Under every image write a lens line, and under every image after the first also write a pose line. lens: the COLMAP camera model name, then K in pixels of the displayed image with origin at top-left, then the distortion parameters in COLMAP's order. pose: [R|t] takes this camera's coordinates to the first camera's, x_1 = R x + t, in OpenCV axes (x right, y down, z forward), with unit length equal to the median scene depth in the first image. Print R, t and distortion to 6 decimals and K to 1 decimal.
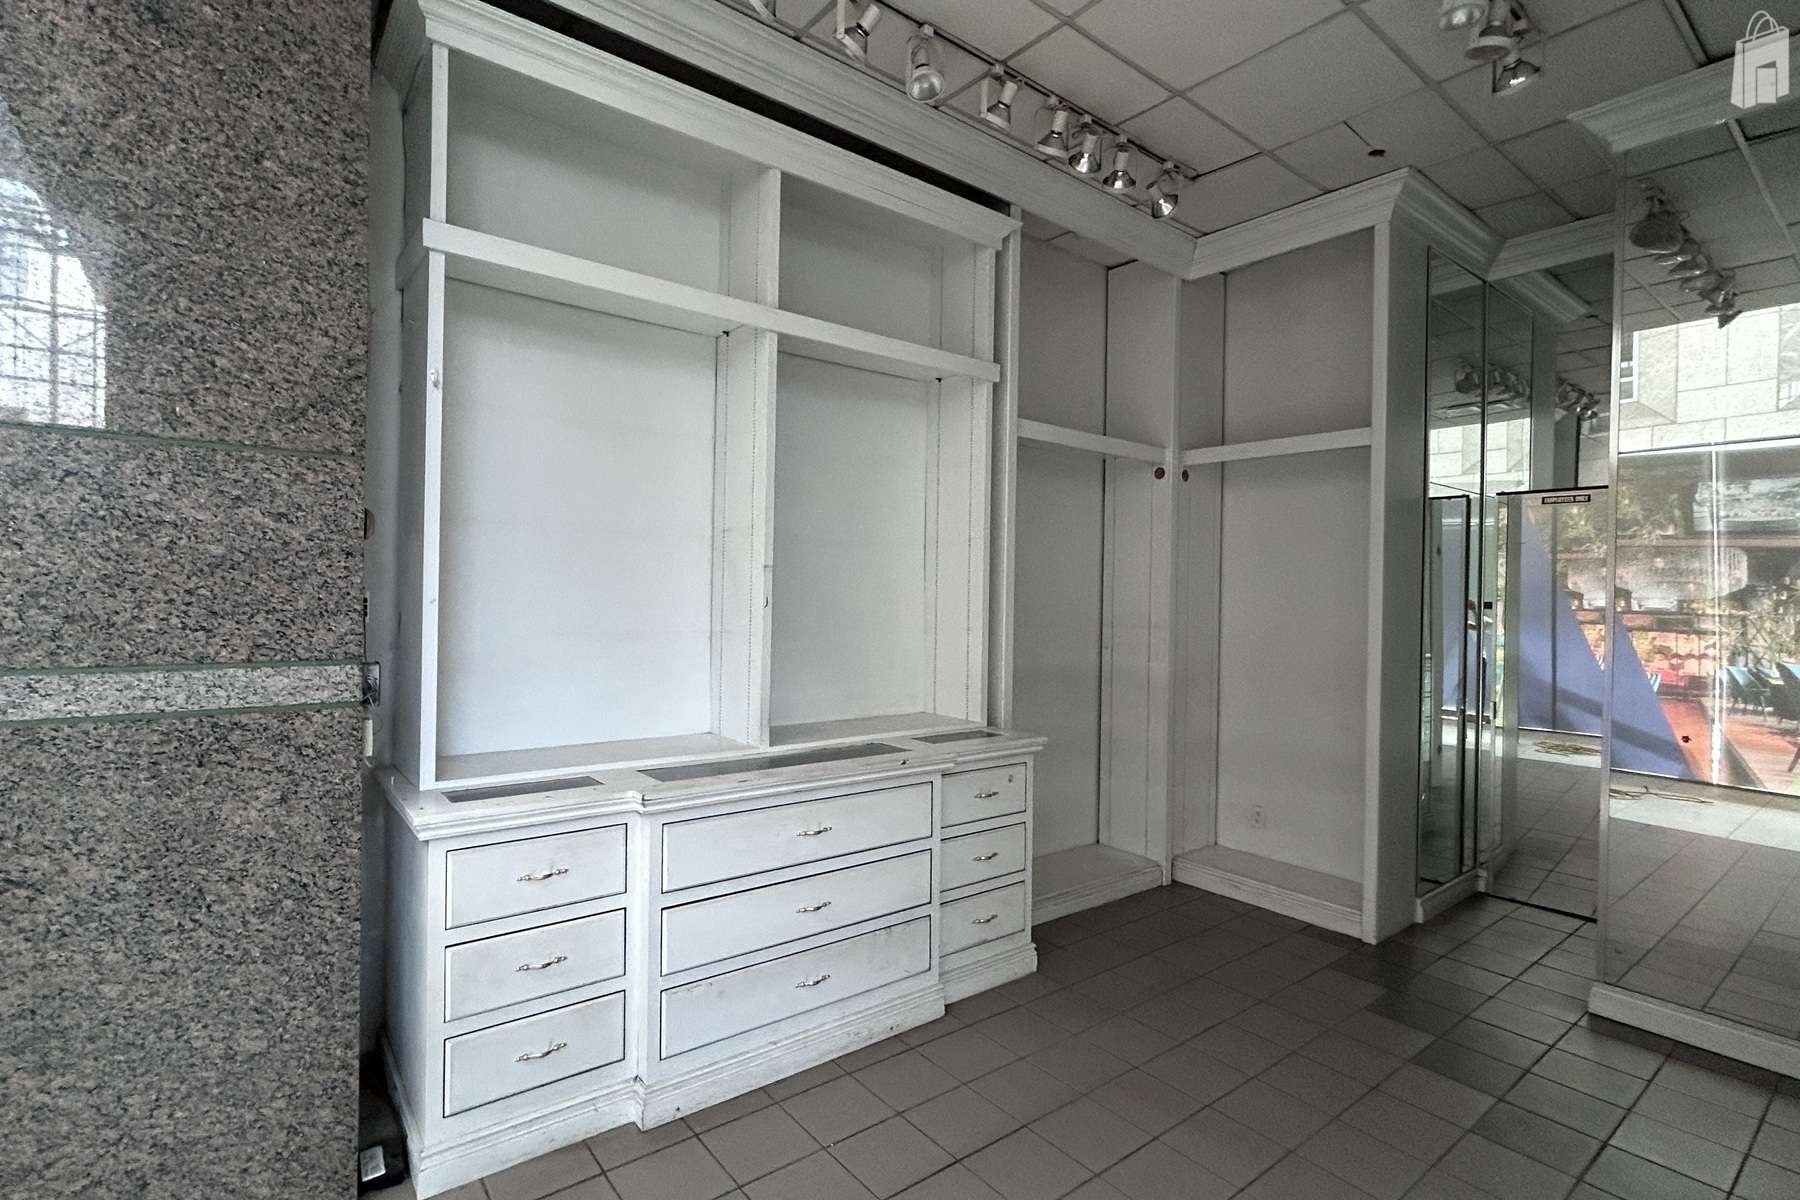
lens RADIAL K [[857.6, 0, 898.6], [0, 857.6, 597.5], [0, 0, 1]] dist [-0.003658, 0.002080]
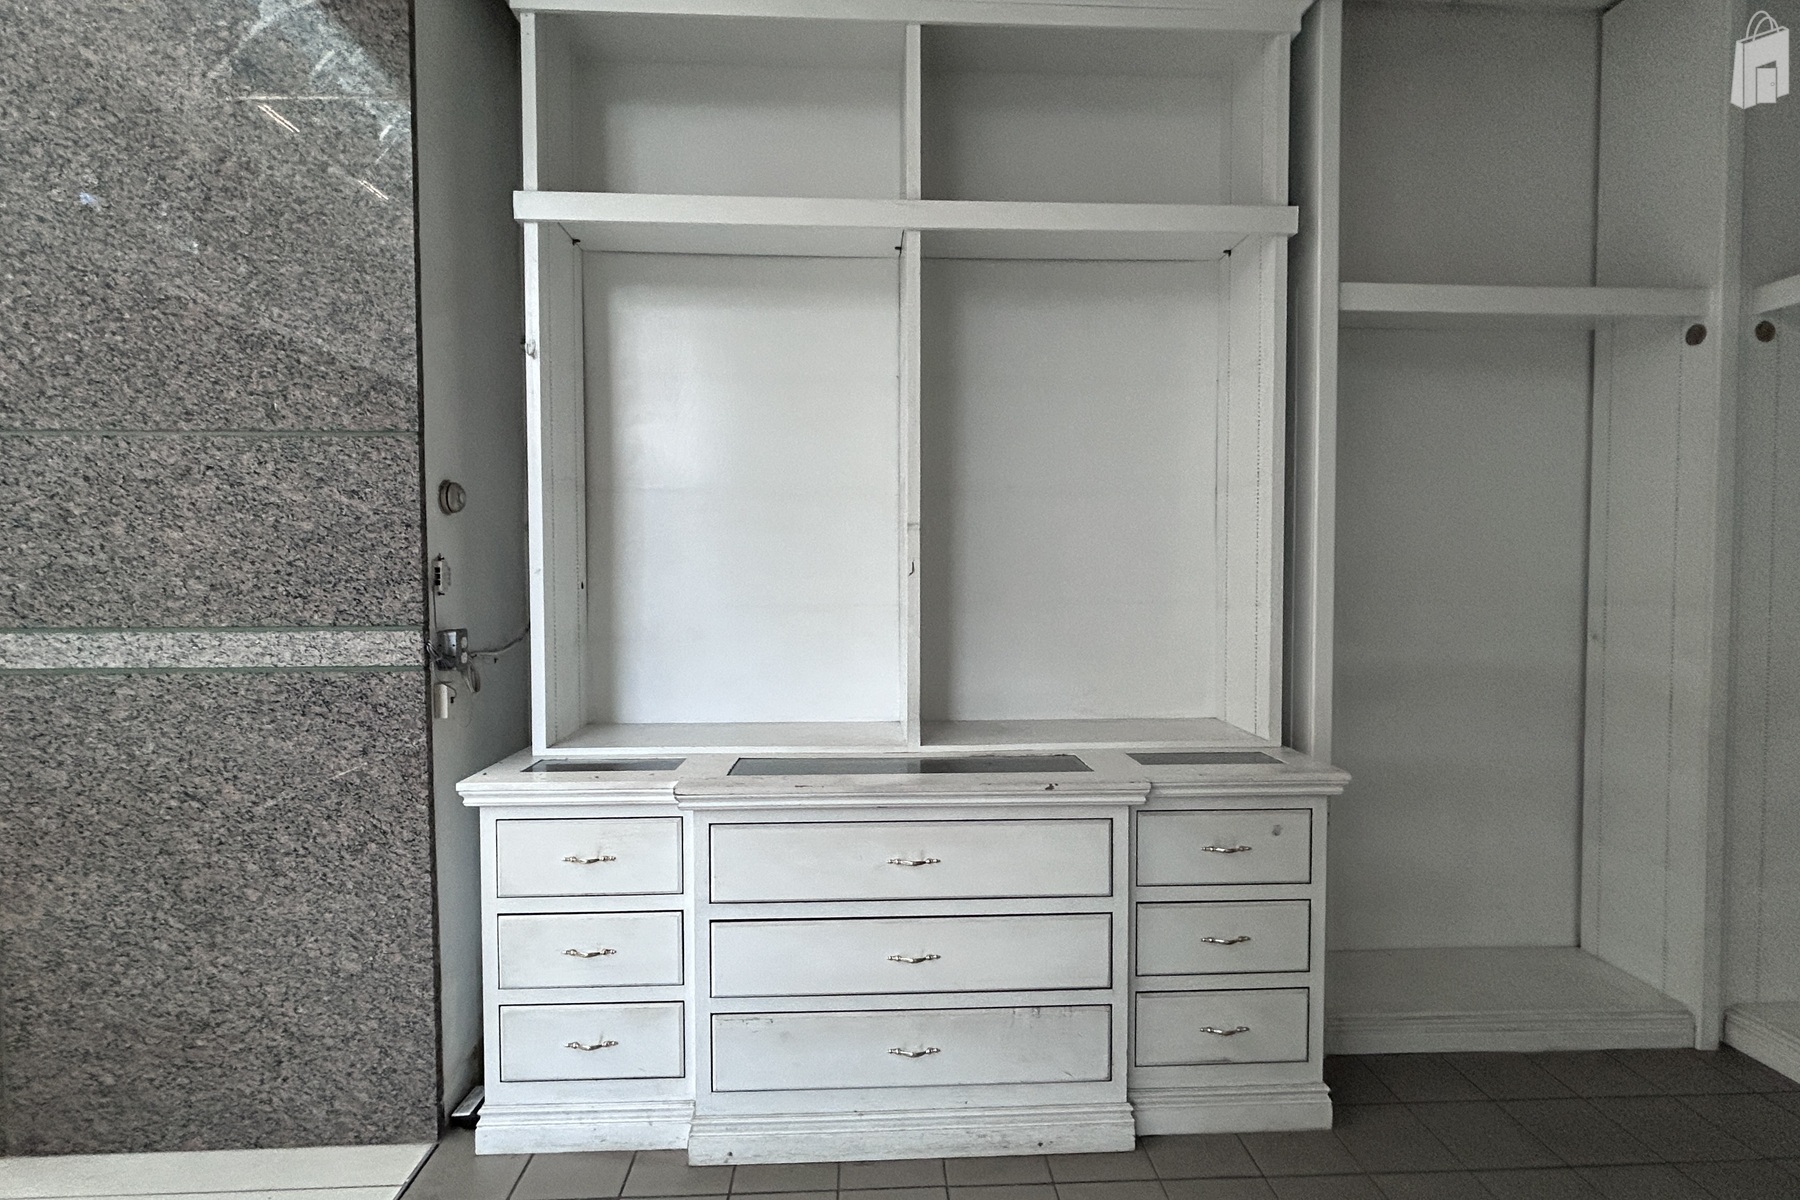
lens RADIAL K [[857.6, 0, 895.1], [0, 857.6, 595.9], [0, 0, 1]] dist [-0.003658, 0.002080]
pose [[0.812074, 0.001578, -0.583552, 0.261512], [0.013562, 0.999675, 0.021575, 0.011947], [0.583397, -0.025435, 0.811789, 0.280593]]
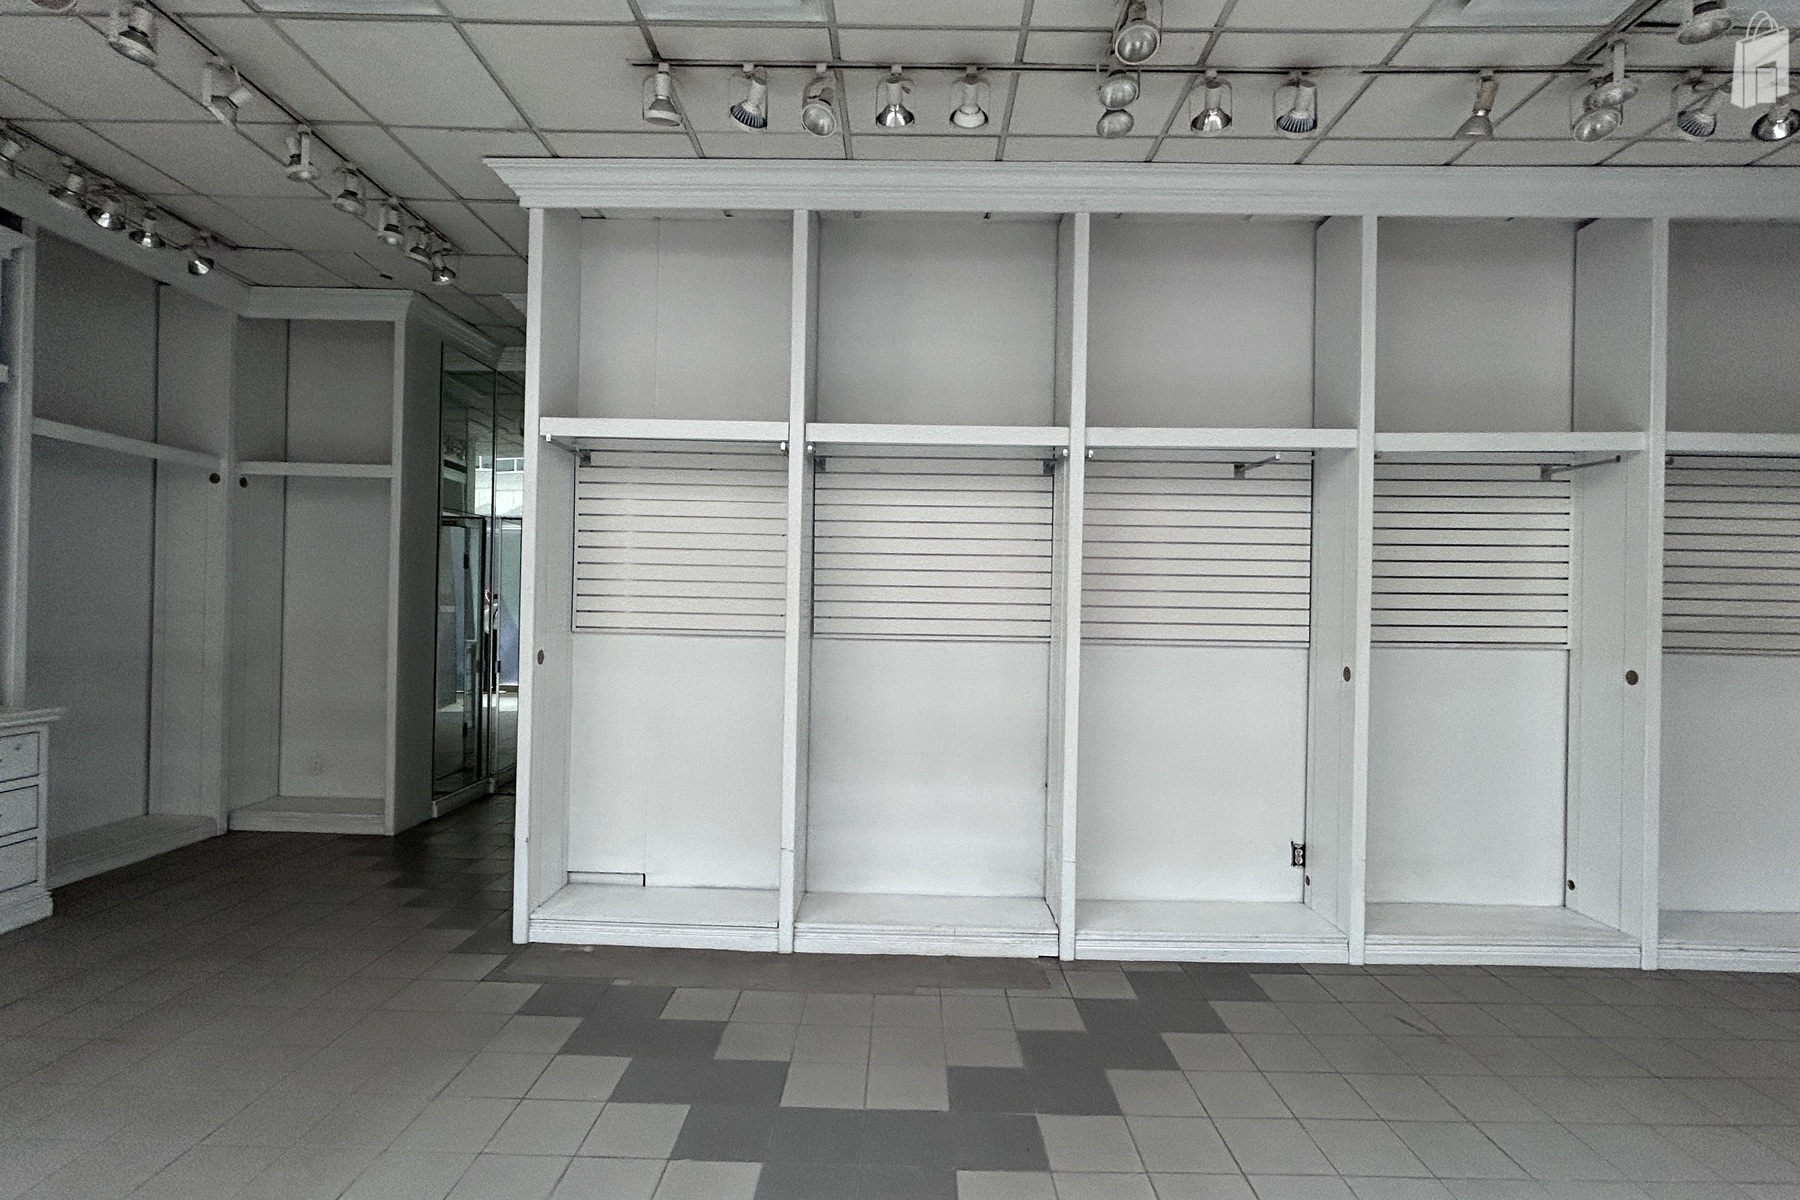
lens RADIAL K [[857.6, 0, 899.3], [0, 857.6, 599.3], [0, 0, 1]] dist [-0.003658, 0.002080]
pose [[0.627476, -0.000105, 0.778636, -0.016066], [-0.005327, 0.999976, 0.004427, 0.008203], [-0.778618, -0.006926, 0.627461, -0.555012]]
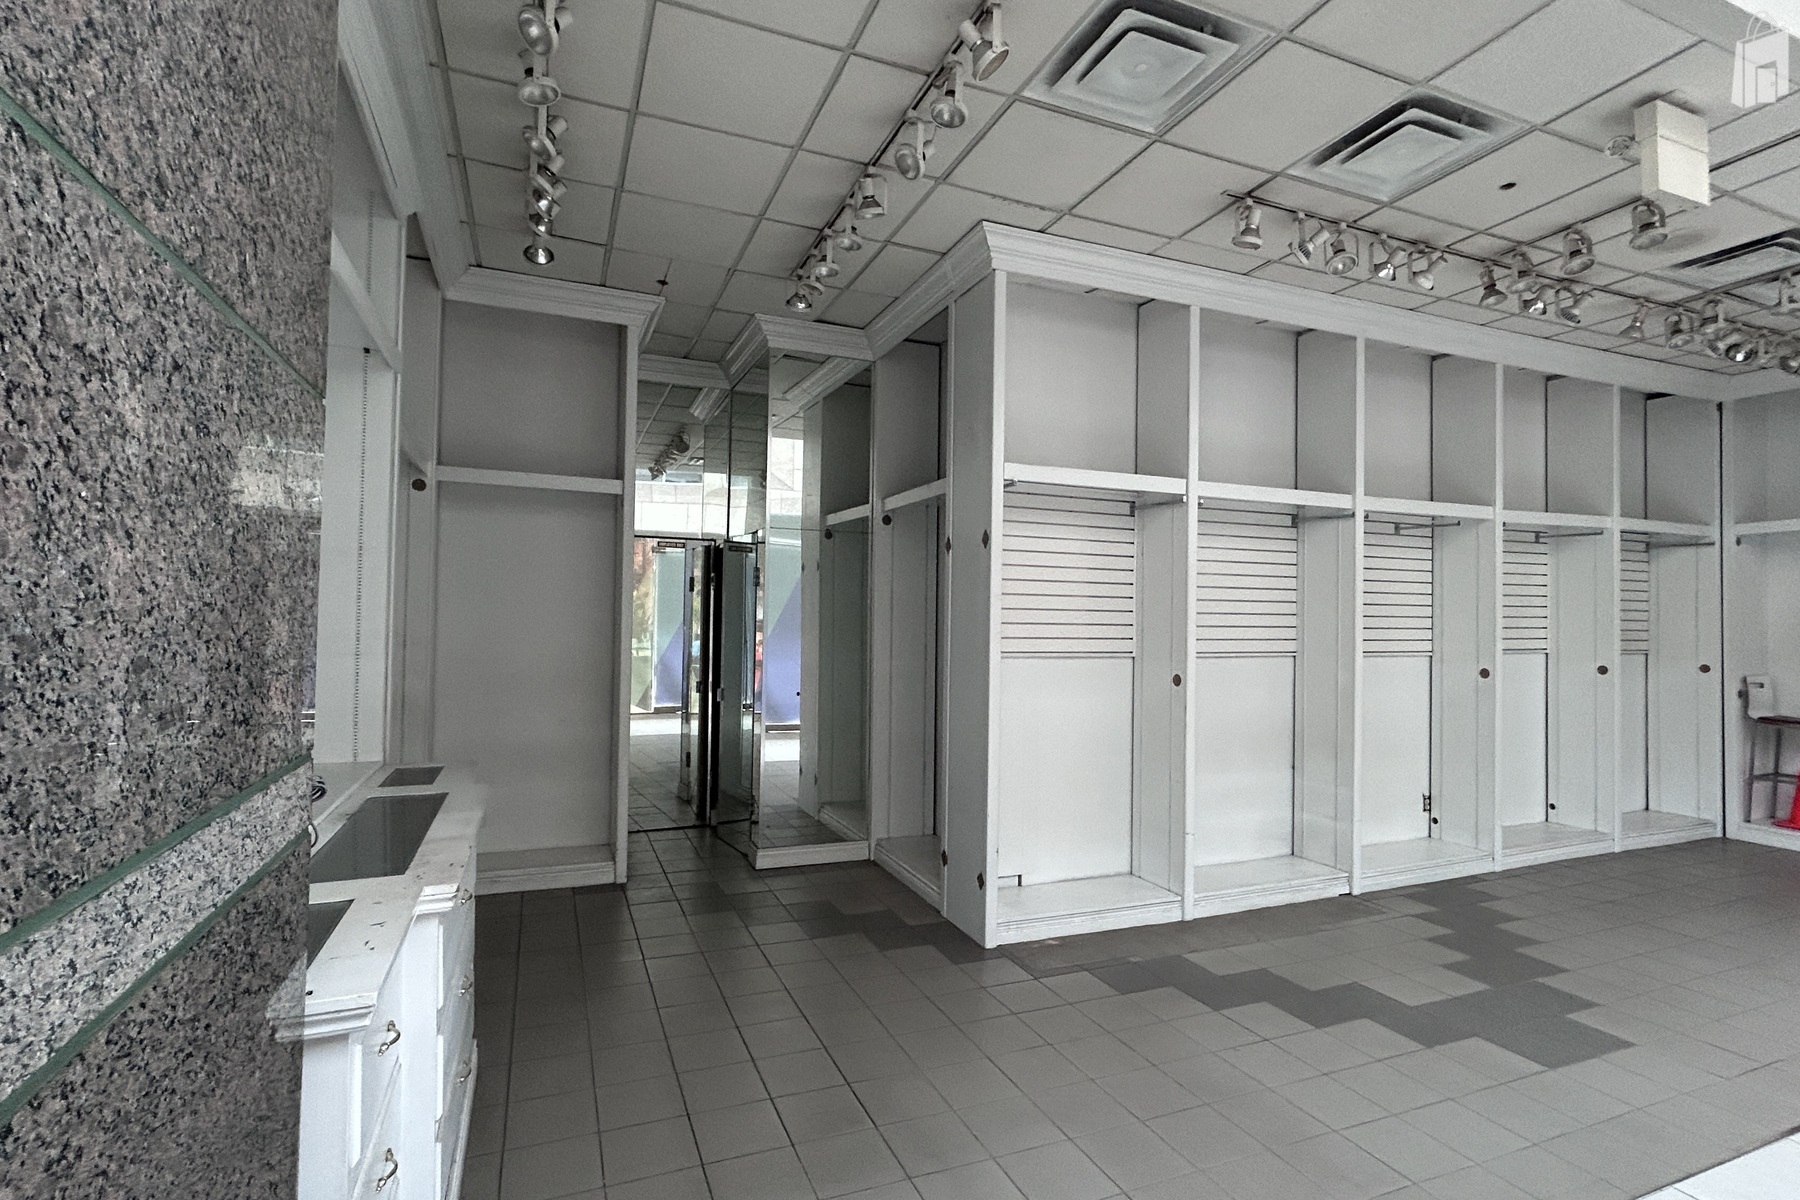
lens RADIAL K [[857.6, 0, 900.9], [0, 857.6, 601.4], [0, 0, 1]] dist [-0.003658, 0.002080]
pose [[0.271281, 0.005647, 0.962484, -0.615250], [-0.005405, 0.999976, -0.004344, -0.015394], [-0.962485, -0.004024, 0.271305, 0.269594]]
